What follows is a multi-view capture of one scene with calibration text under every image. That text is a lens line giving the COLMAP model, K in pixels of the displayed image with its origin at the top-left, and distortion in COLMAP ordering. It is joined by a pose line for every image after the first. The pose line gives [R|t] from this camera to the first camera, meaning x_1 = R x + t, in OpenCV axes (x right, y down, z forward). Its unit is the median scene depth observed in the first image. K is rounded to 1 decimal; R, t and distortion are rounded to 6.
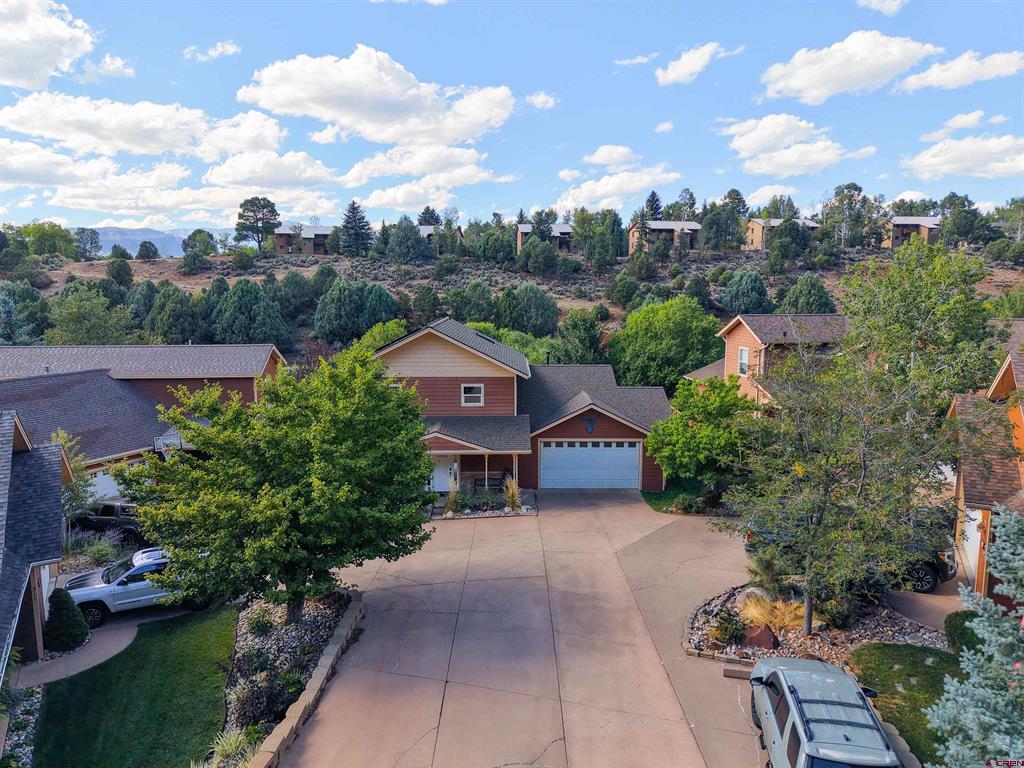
lens RADIAL K [[687.2, 0, 517.6], [0, 687.2, 387.0], [0, 0, 1]] dist [0.020771, -0.015035]
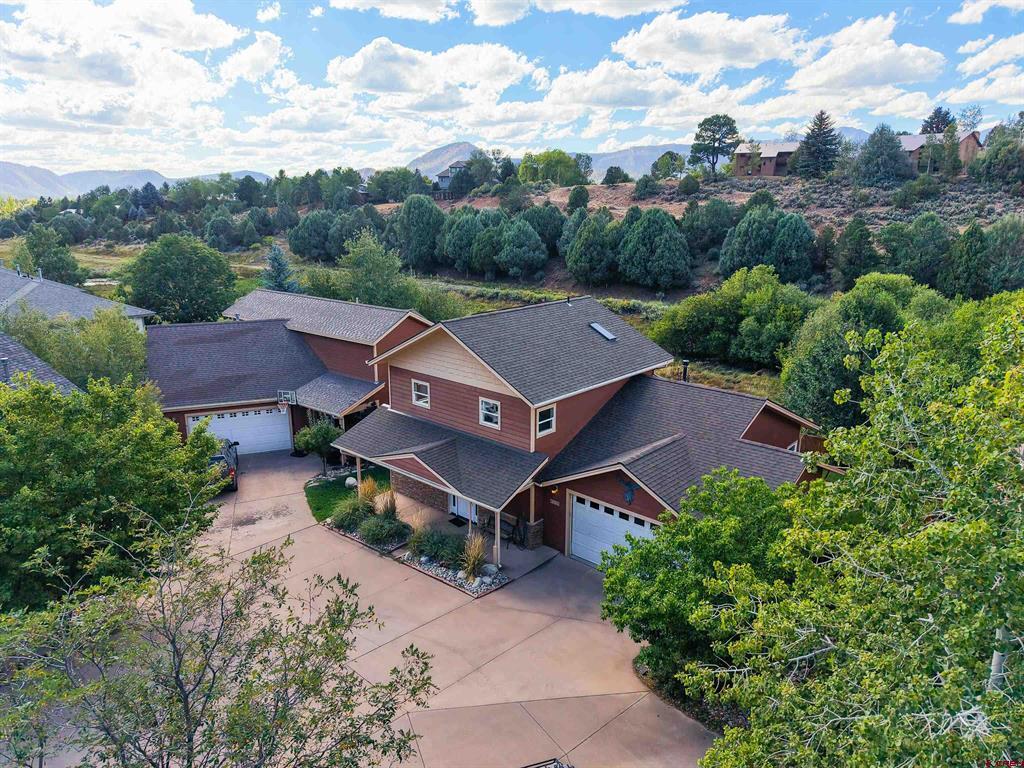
lens RADIAL K [[687.2, 0, 507.6], [0, 687.2, 392.8], [0, 0, 1]] dist [0.020771, -0.015035]
pose [[0.734620, 0.189310, -0.651533, 0.408024], [-0.104972, 0.980435, 0.166517, -0.129138], [0.670309, -0.053934, 0.740119, 0.403837]]
